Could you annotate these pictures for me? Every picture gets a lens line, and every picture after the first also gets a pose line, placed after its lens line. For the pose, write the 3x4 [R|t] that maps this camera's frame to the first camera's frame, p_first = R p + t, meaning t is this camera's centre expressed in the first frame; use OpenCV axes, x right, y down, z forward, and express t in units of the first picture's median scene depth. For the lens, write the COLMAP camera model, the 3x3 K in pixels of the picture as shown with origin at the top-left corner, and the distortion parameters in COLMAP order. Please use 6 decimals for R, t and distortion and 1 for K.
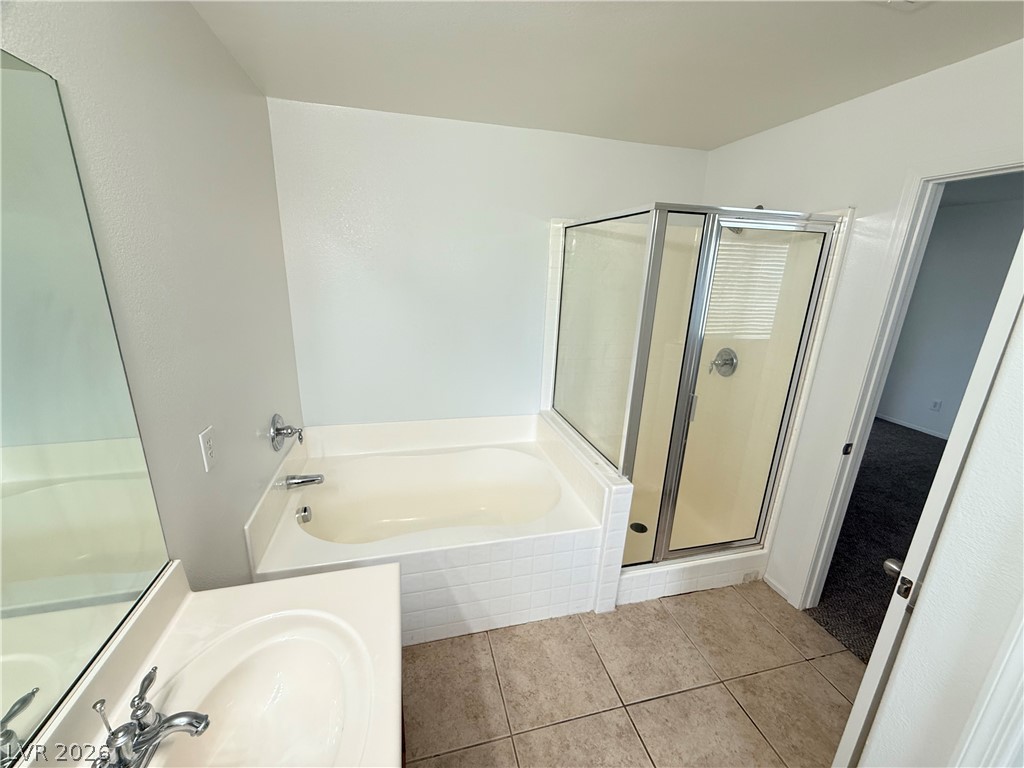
lens RADIAL K [[408.9, 0, 510.4], [0, 408.9, 384.4], [0, 0, 1]] dist [-0.000300, -0.000406]
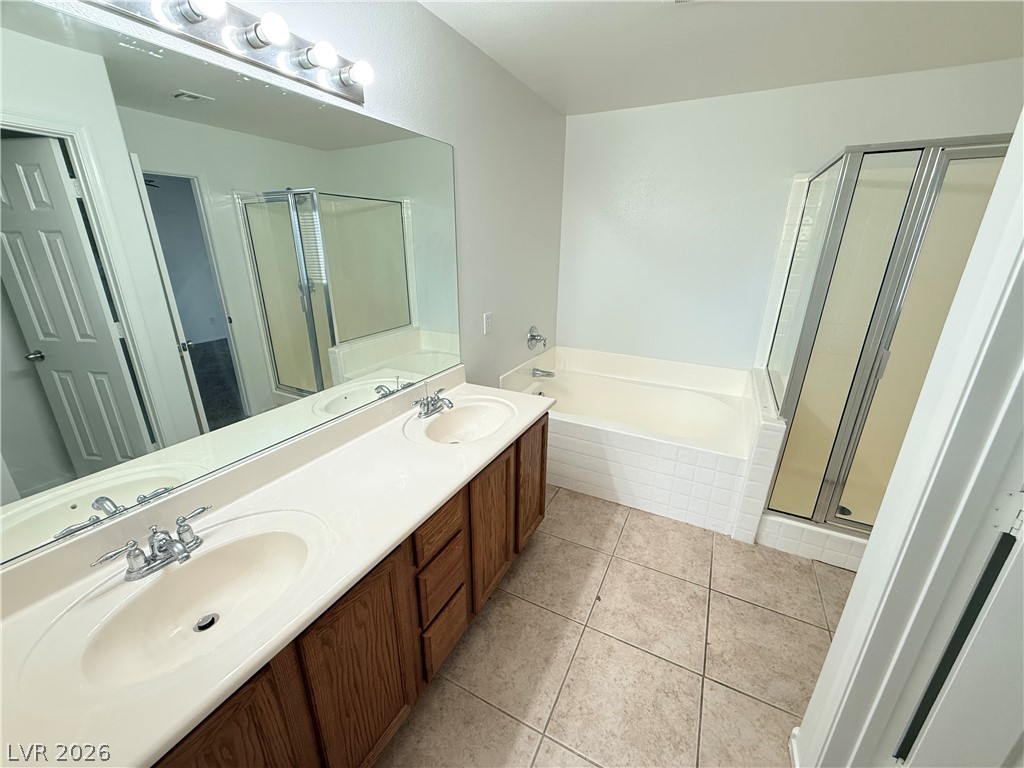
lens RADIAL K [[413.1, 0, 512.0], [0, 413.1, 384.0], [0, 0, 1]] dist [0.001769, 0.000444]
pose [[0.747253, 0.192059, -0.636181, 0.423591], [-0.167892, 0.980832, 0.098903, 0.150182], [0.642982, 0.032904, 0.765174, -0.267600]]
